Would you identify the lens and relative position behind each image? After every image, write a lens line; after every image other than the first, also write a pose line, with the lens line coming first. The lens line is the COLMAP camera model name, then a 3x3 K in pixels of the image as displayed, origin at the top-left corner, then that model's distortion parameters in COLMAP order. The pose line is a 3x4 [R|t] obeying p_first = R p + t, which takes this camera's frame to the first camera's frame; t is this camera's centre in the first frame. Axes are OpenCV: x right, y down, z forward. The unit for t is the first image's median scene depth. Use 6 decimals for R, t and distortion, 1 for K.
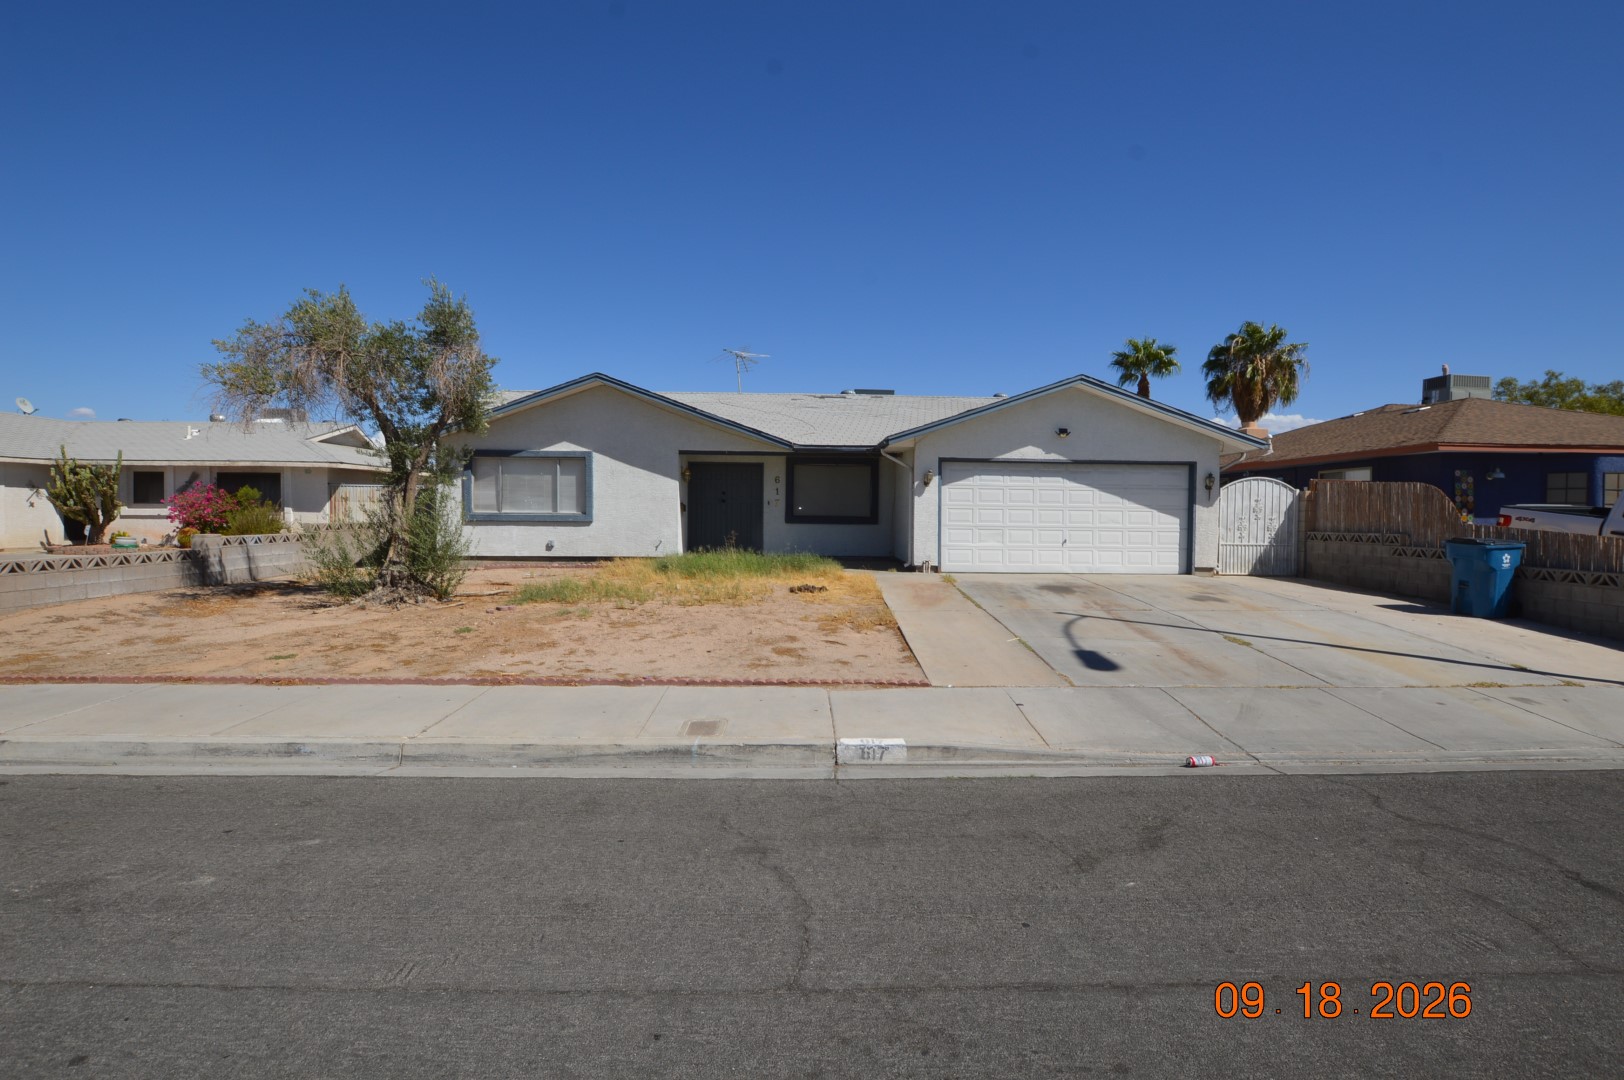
lens RADIAL K [[781.7, 0, 812.0], [0, 781.7, 540.0], [0, 0, 1]] dist [-0.038400, 0.000124]
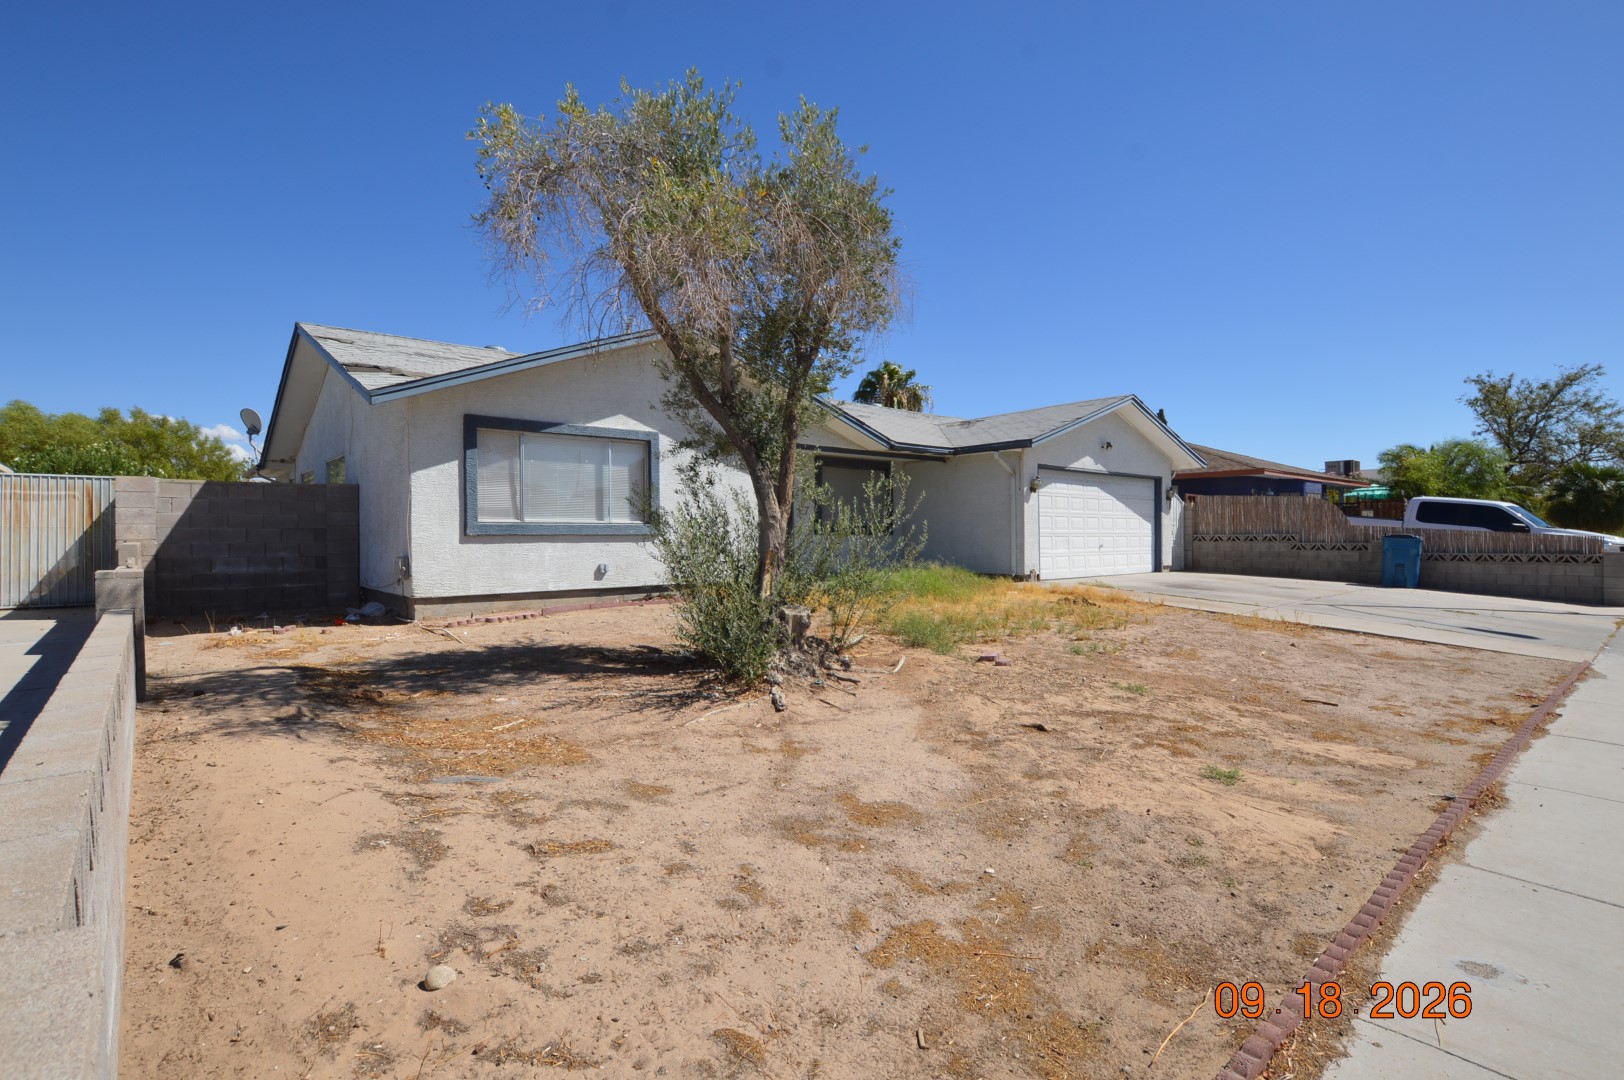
lens RADIAL K [[781.4, 0, 812.0], [0, 781.4, 540.0], [0, 0, 1]] dist [-0.062640, -0.000075]
pose [[0.778526, -0.016900, 0.627385, -0.646329], [0.029963, 0.999498, -0.010257, -0.007908], [-0.626897, 0.026784, 0.778642, 0.402743]]
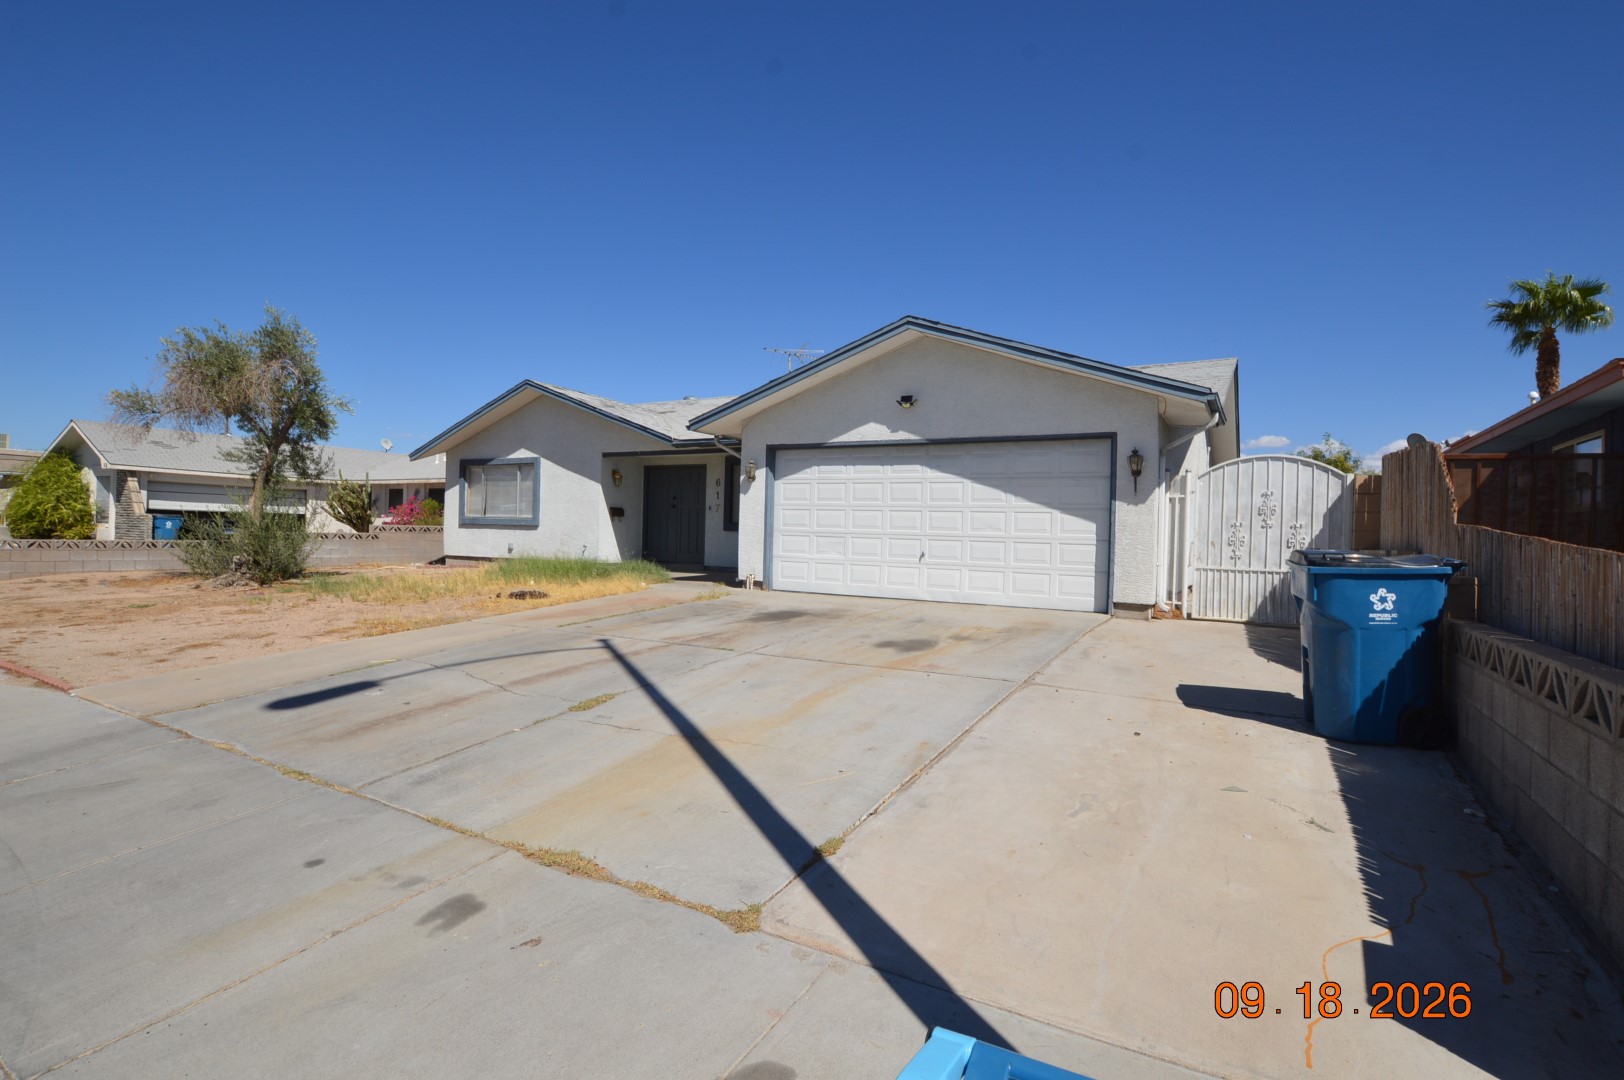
lens RADIAL K [[781.7, 0, 812.0], [0, 781.7, 540.0], [0, 0, 1]] dist [-0.038400, 0.000124]
pose [[0.853660, 0.016466, -0.520570, 0.593213], [-0.034015, 0.999129, -0.024176, 0.008520], [0.519719, 0.038346, 0.853477, 0.333864]]
